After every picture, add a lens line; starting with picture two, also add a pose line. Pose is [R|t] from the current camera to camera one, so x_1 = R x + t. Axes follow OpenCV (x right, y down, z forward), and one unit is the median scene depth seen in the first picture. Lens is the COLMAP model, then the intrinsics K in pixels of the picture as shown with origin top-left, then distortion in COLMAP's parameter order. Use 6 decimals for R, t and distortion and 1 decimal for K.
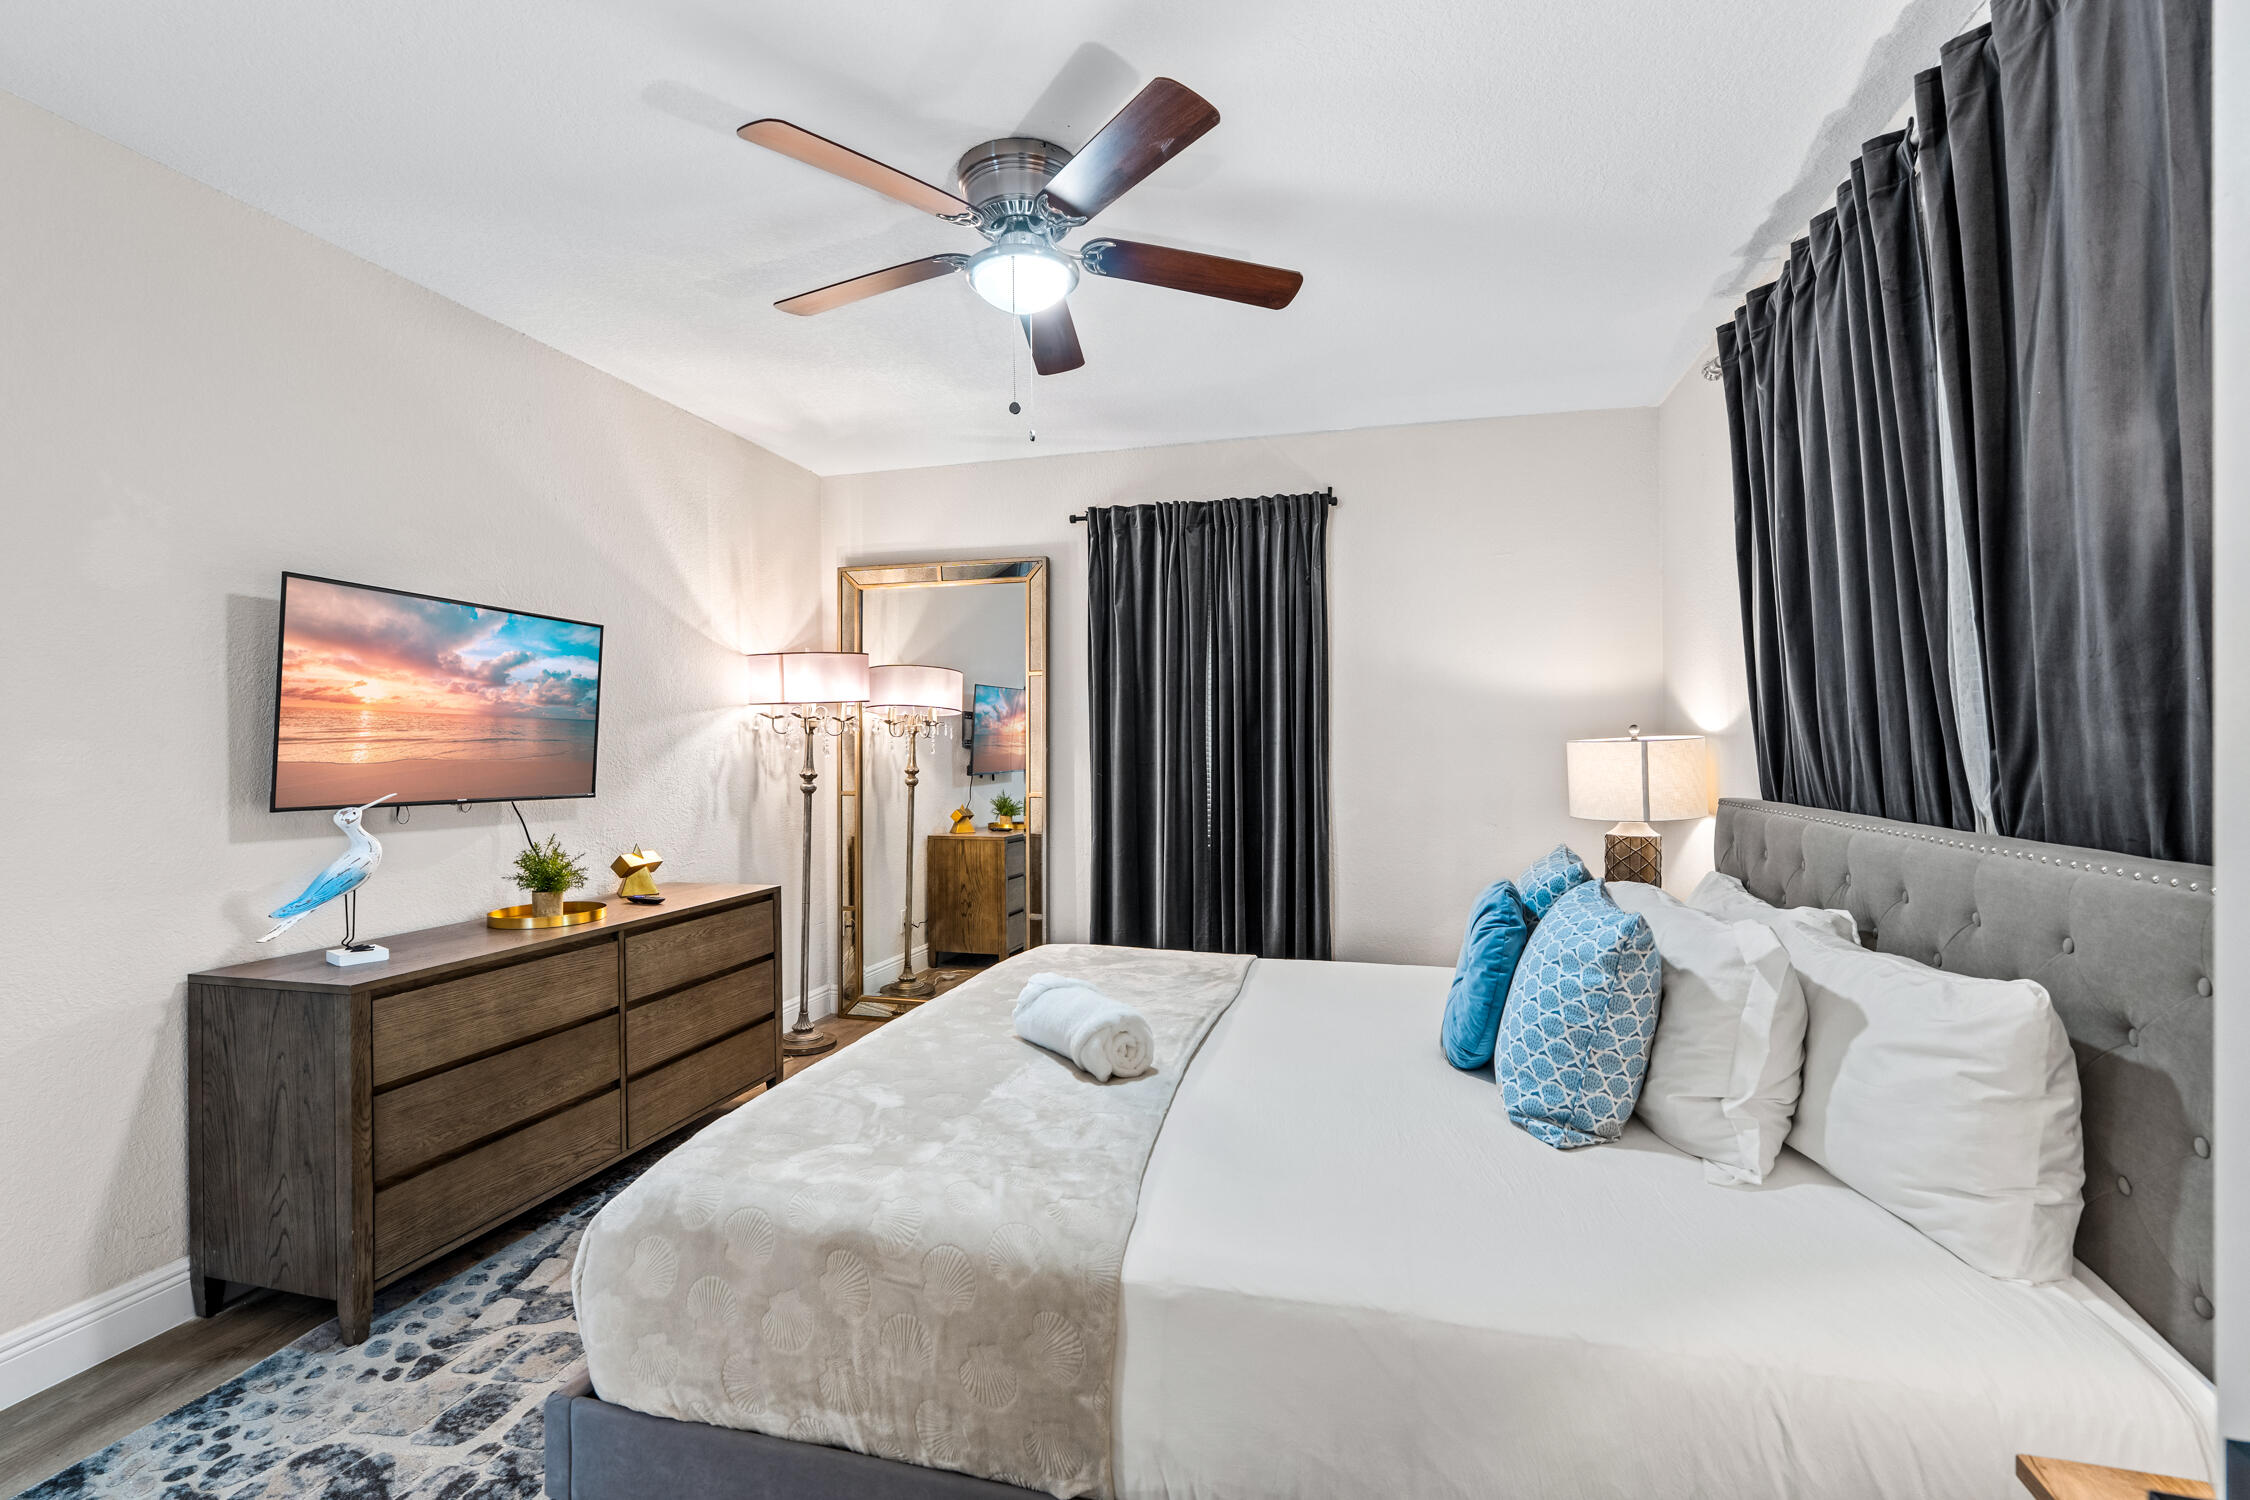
lens RADIAL K [[1017.7, 0, 1119.5], [0, 1017.7, 749.5], [0, 0, 1]] dist [-0.011176, 0.006684]
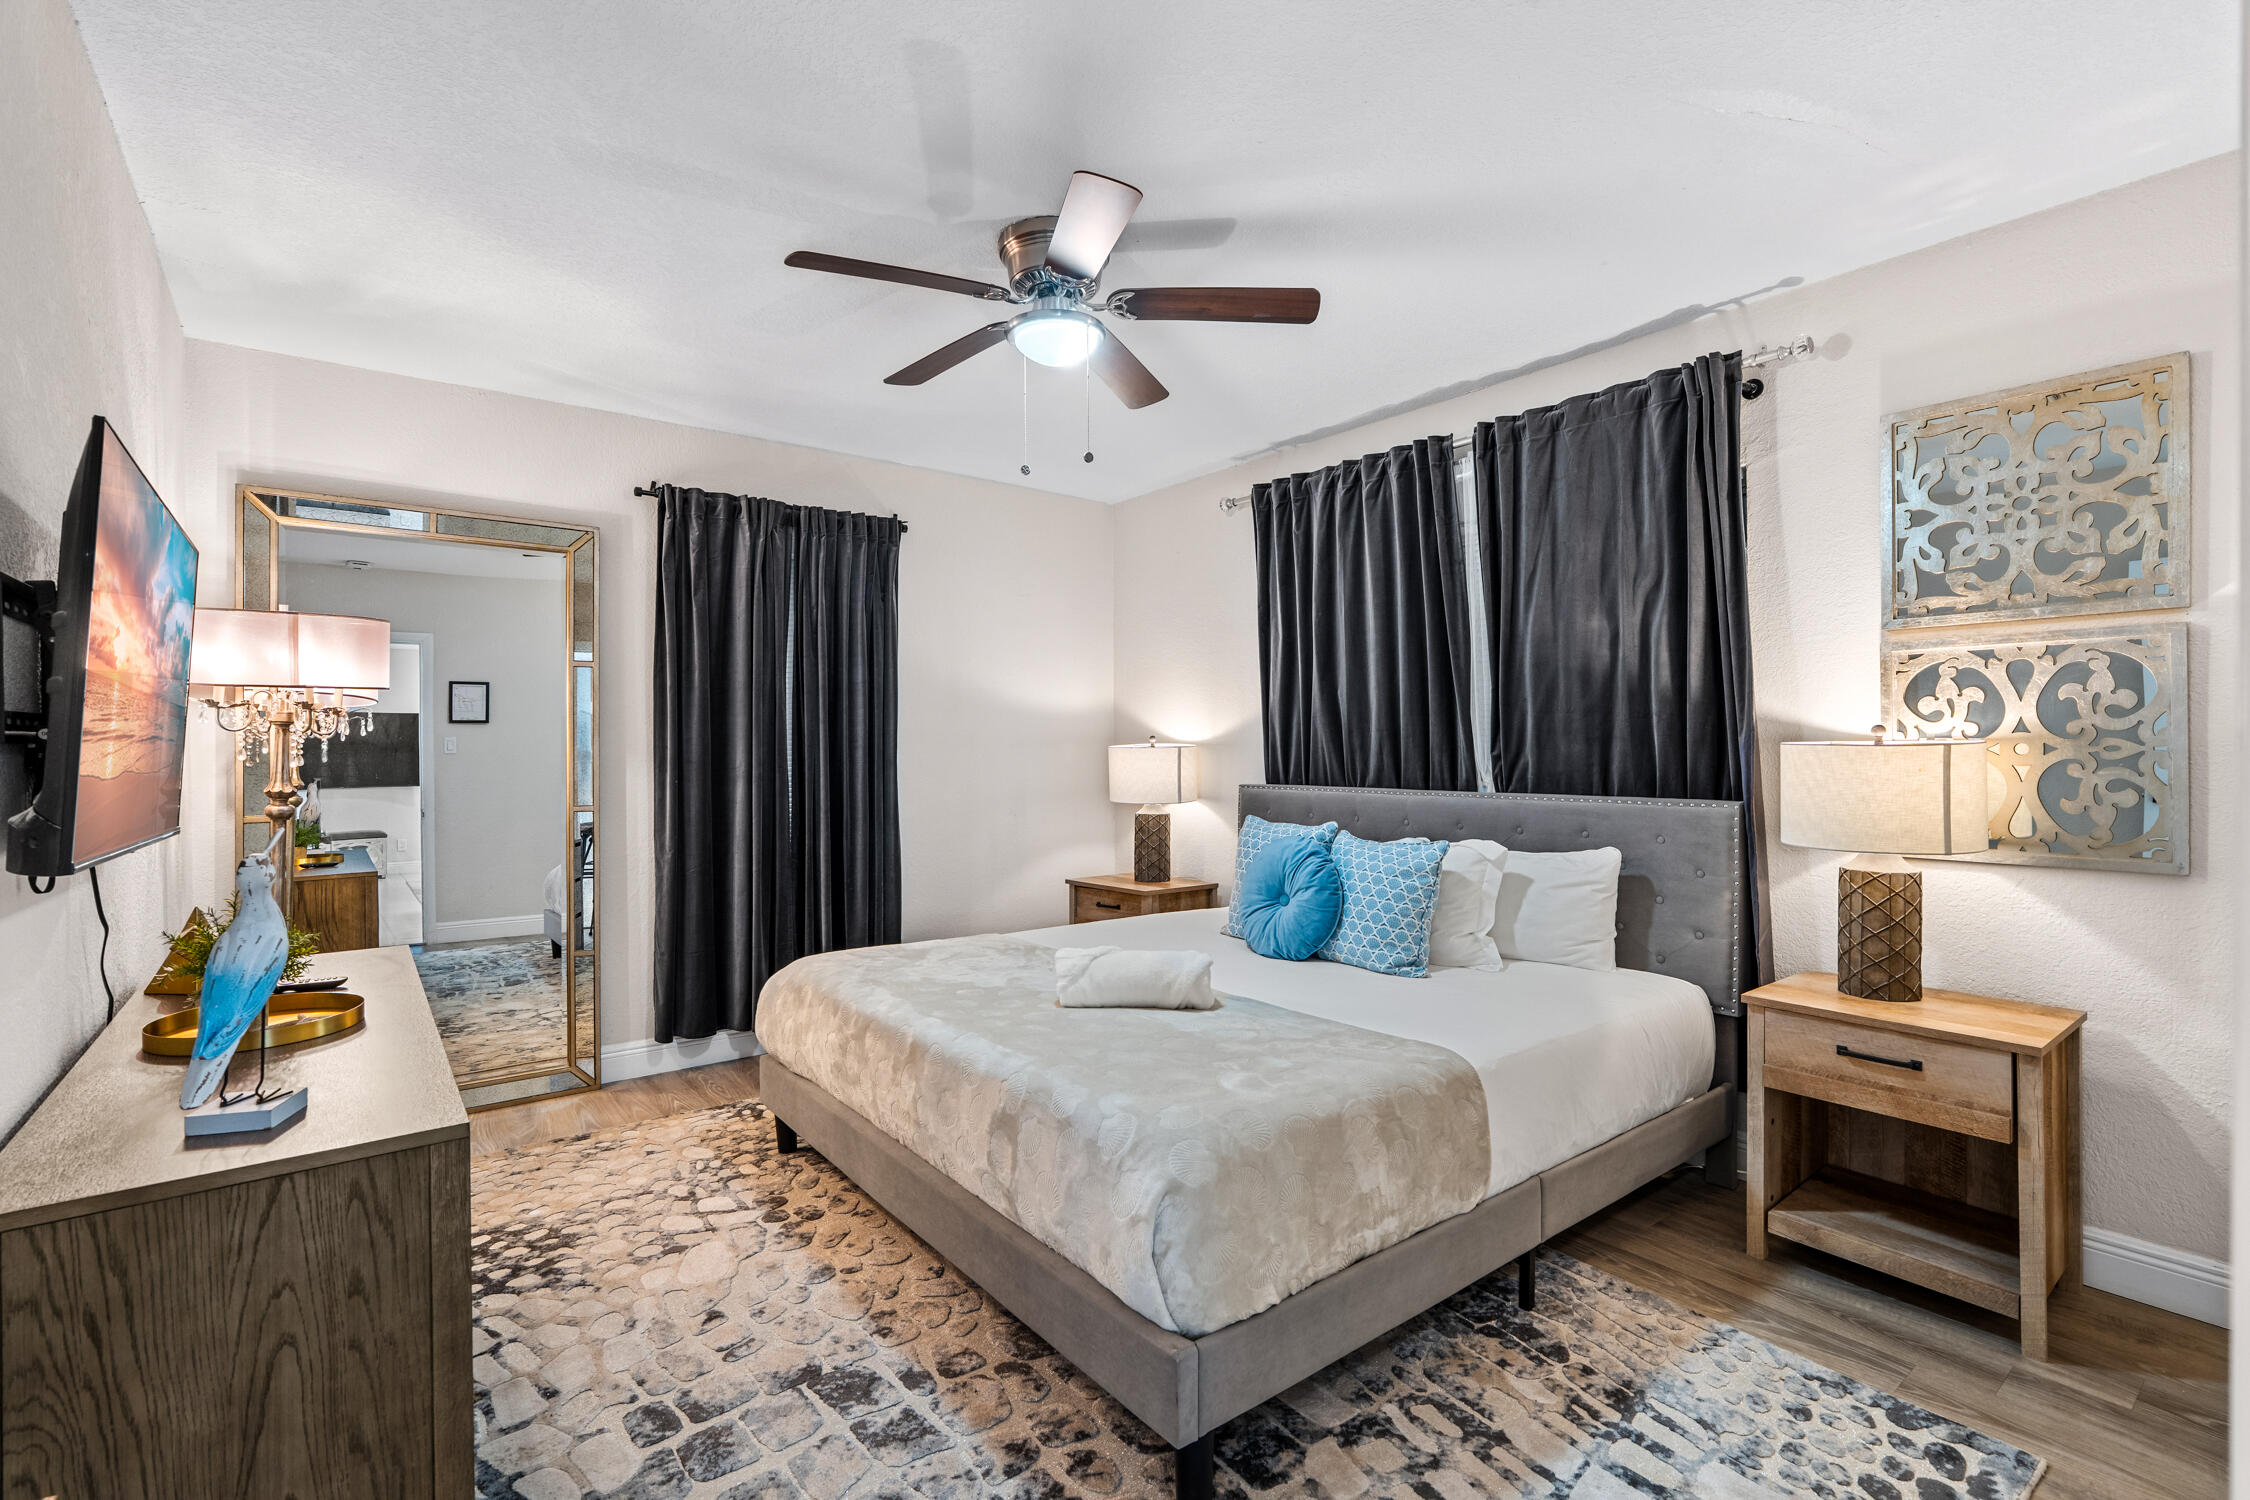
lens RADIAL K [[1017.7, 0, 1116.6], [0, 1017.7, 770.9], [0, 0, 1]] dist [-0.011176, 0.006684]
pose [[0.597121, -0.014884, 0.802013, -0.750185], [0.001867, 0.999851, 0.017165, 0.000295], [-0.802149, -0.008752, 0.597059, 0.214018]]
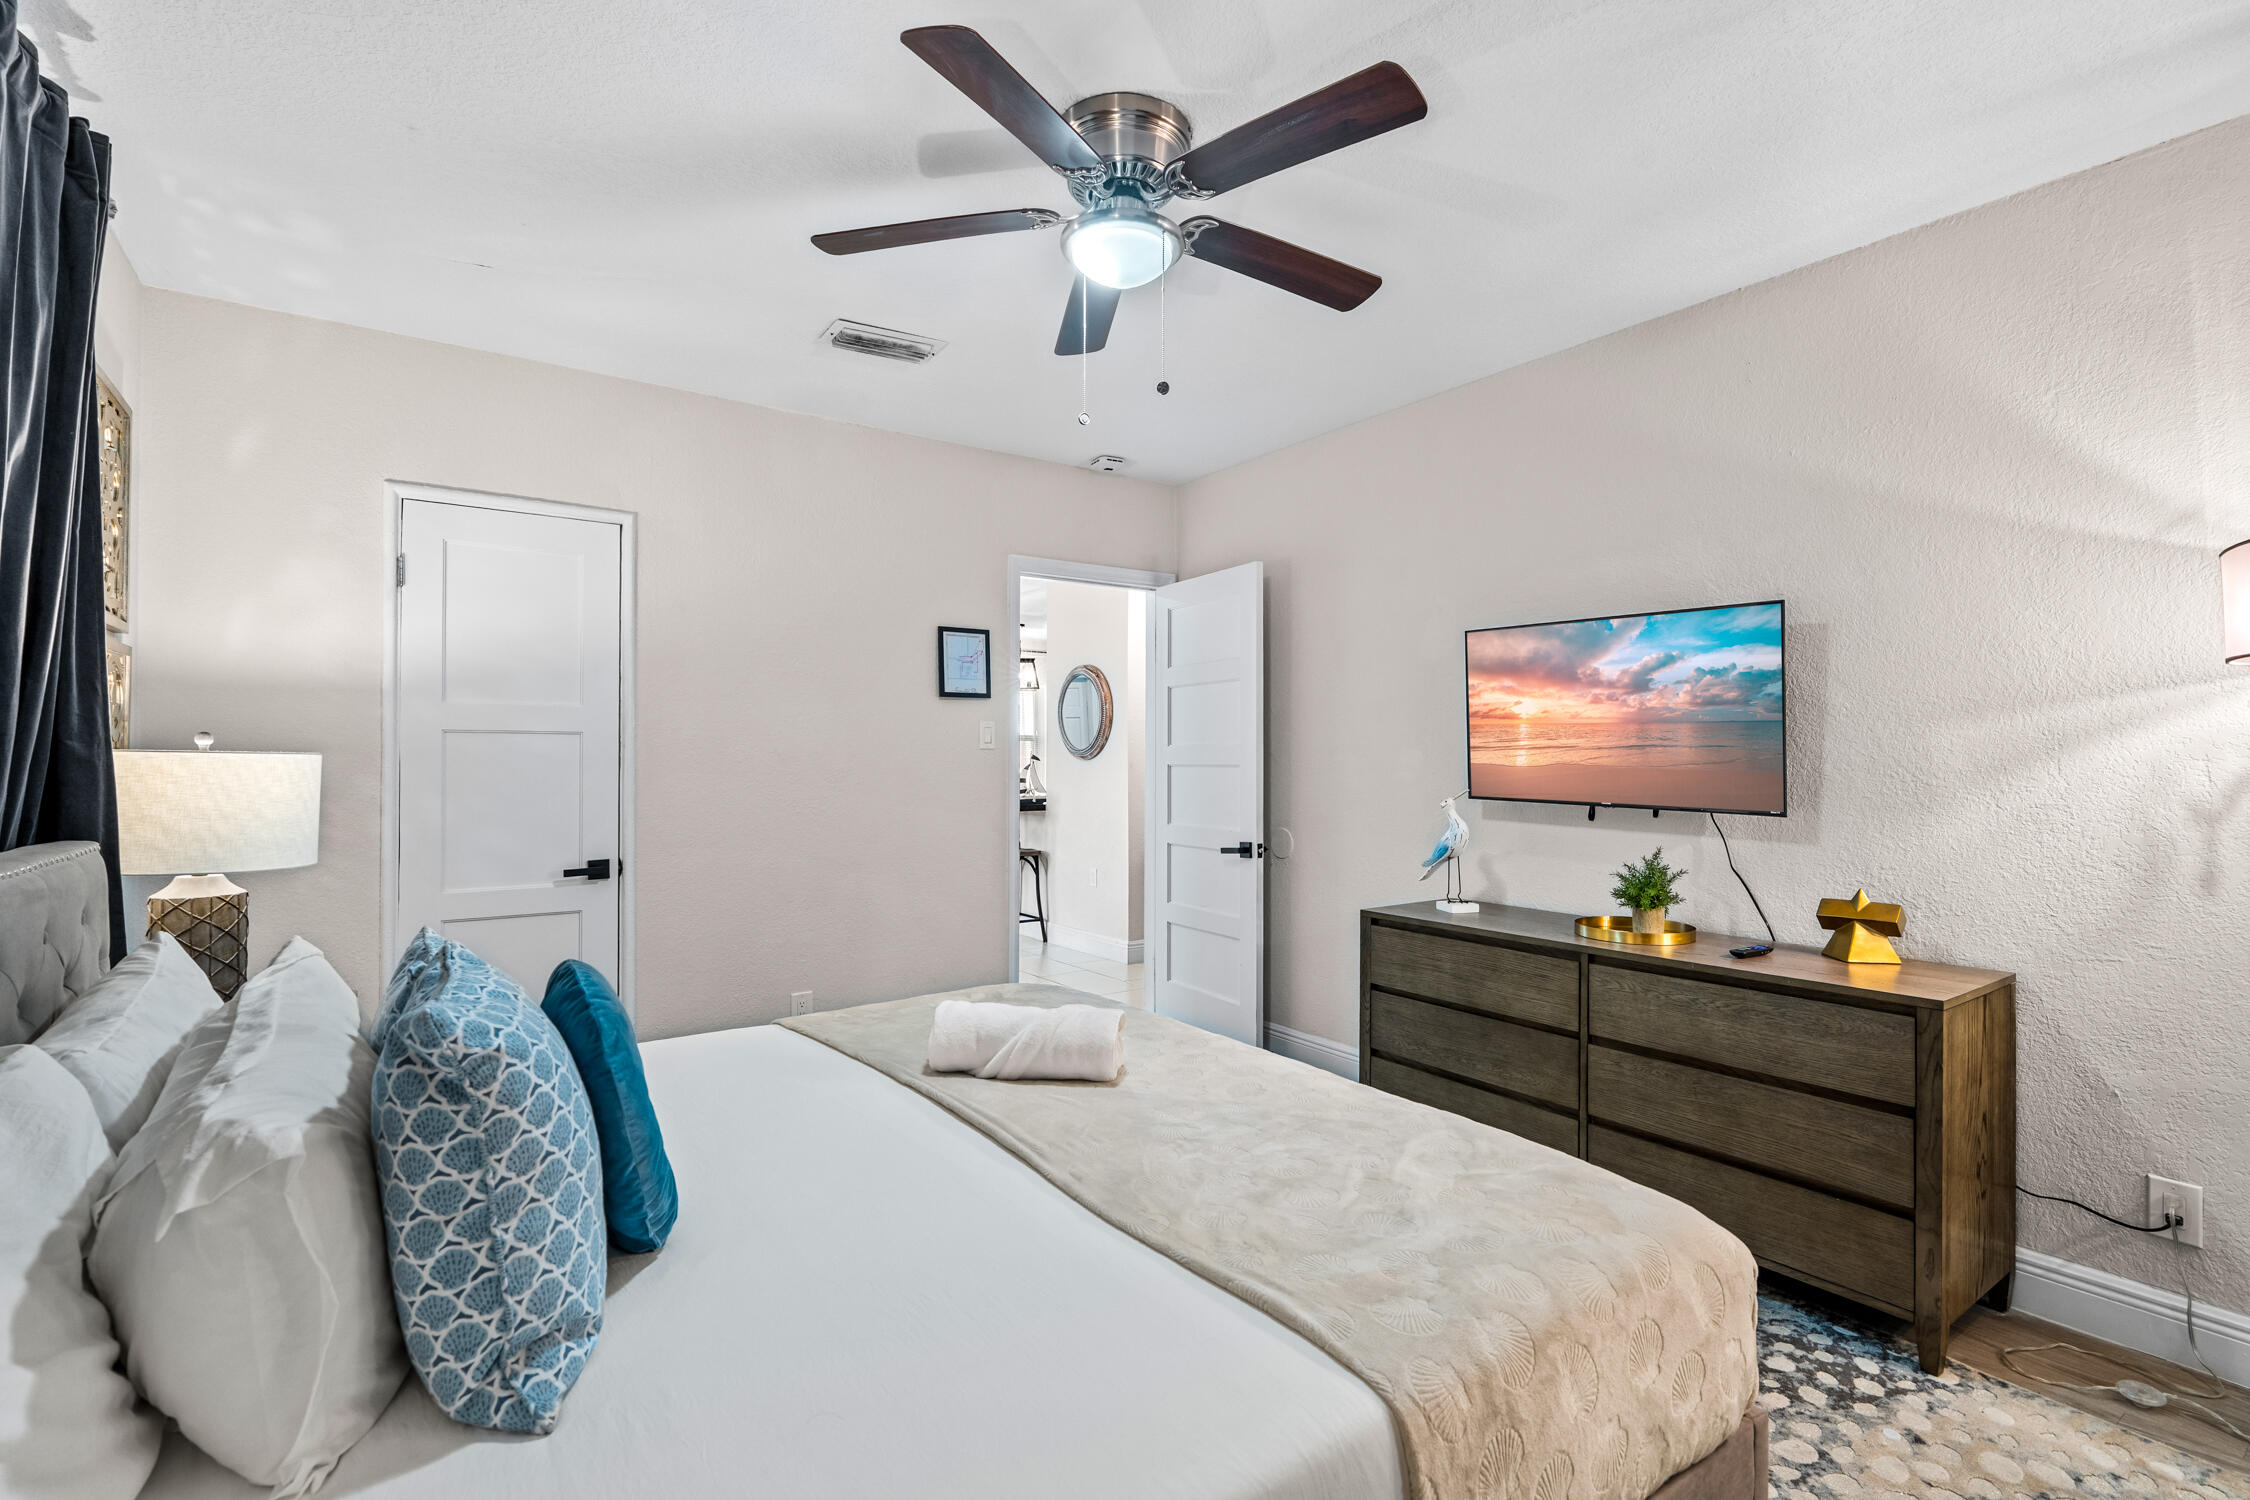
lens RADIAL K [[1017.7, 0, 1116.9], [0, 1017.7, 760.4], [0, 0, 1]] dist [-0.011176, 0.006684]
pose [[-0.631019, 0.006894, -0.775737, 0.489712], [-0.002865, 0.999933, 0.011217, -0.005360], [0.775762, 0.009301, -0.630957, 1.250290]]
